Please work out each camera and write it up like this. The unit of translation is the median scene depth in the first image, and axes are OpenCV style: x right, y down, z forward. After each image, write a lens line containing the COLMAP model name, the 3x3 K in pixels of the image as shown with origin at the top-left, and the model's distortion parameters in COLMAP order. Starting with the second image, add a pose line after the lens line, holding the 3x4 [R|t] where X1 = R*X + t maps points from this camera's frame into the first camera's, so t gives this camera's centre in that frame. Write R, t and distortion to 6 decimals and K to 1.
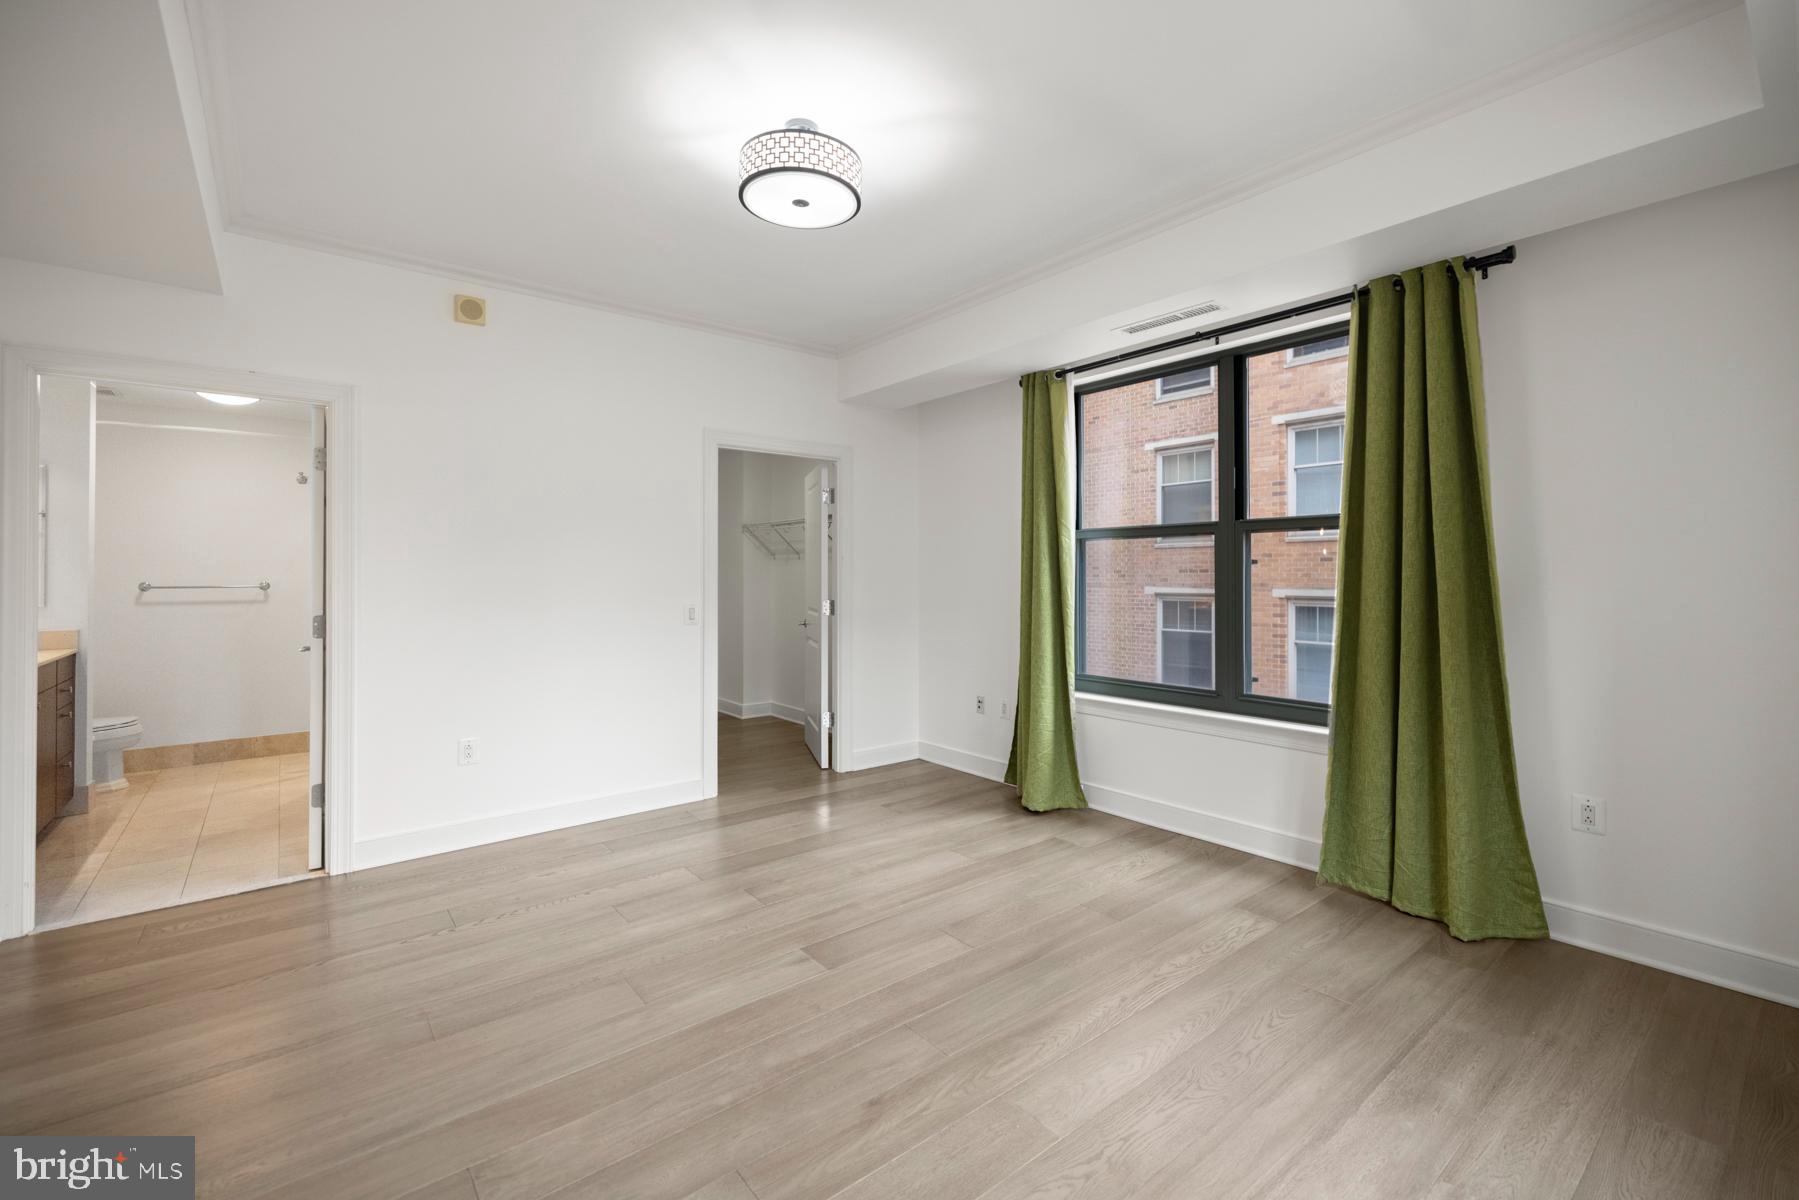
lens RADIAL K [[759.9, 0, 898.7], [0, 759.9, 585.8], [0, 0, 1]] dist [0.001538, -0.000903]
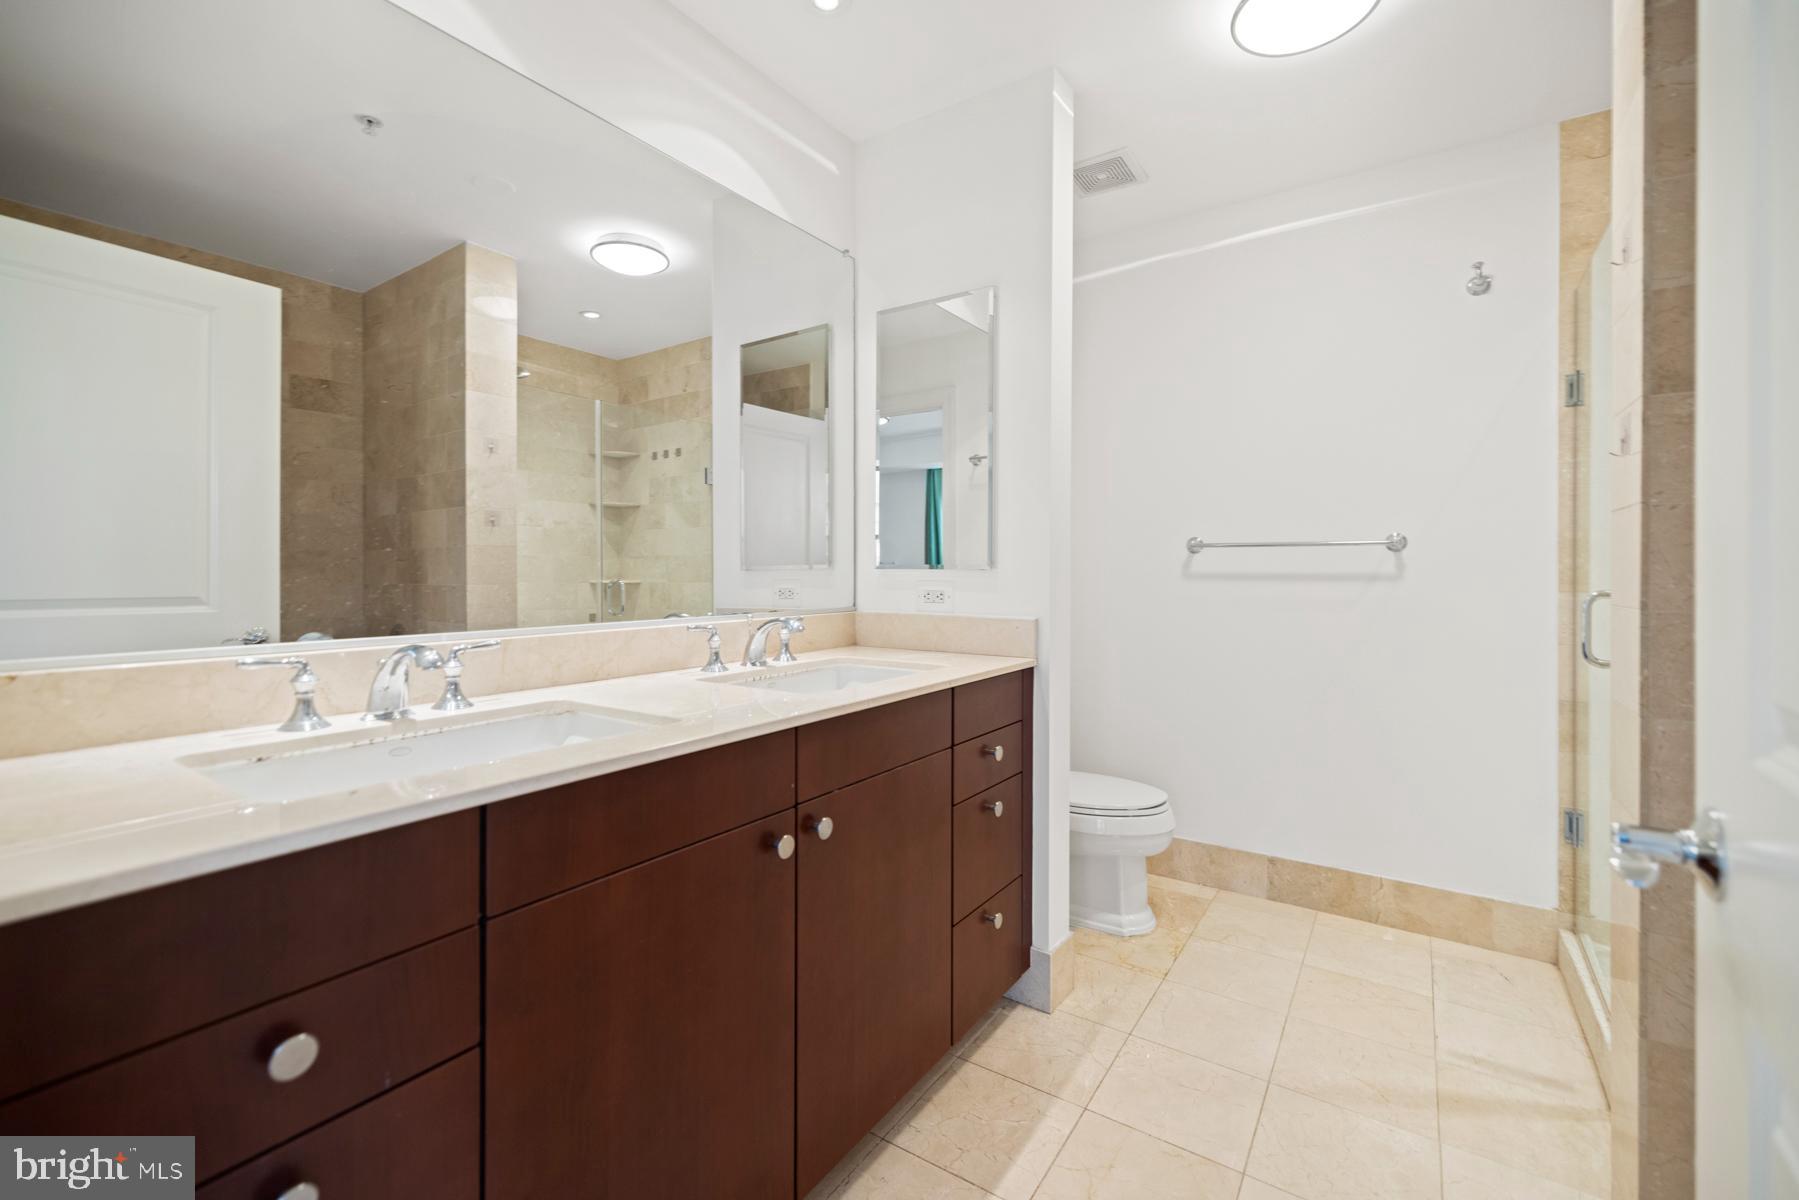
lens RADIAL K [[759.9, 0, 898.7], [0, 759.9, 585.8], [0, 0, 1]] dist [0.001538, -0.000903]
pose [[0.294174, -0.003285, -0.955746, -0.530271], [-0.000635, 0.999993, -0.003633, 0.032582], [0.955752, 0.001676, 0.294170, 0.633396]]
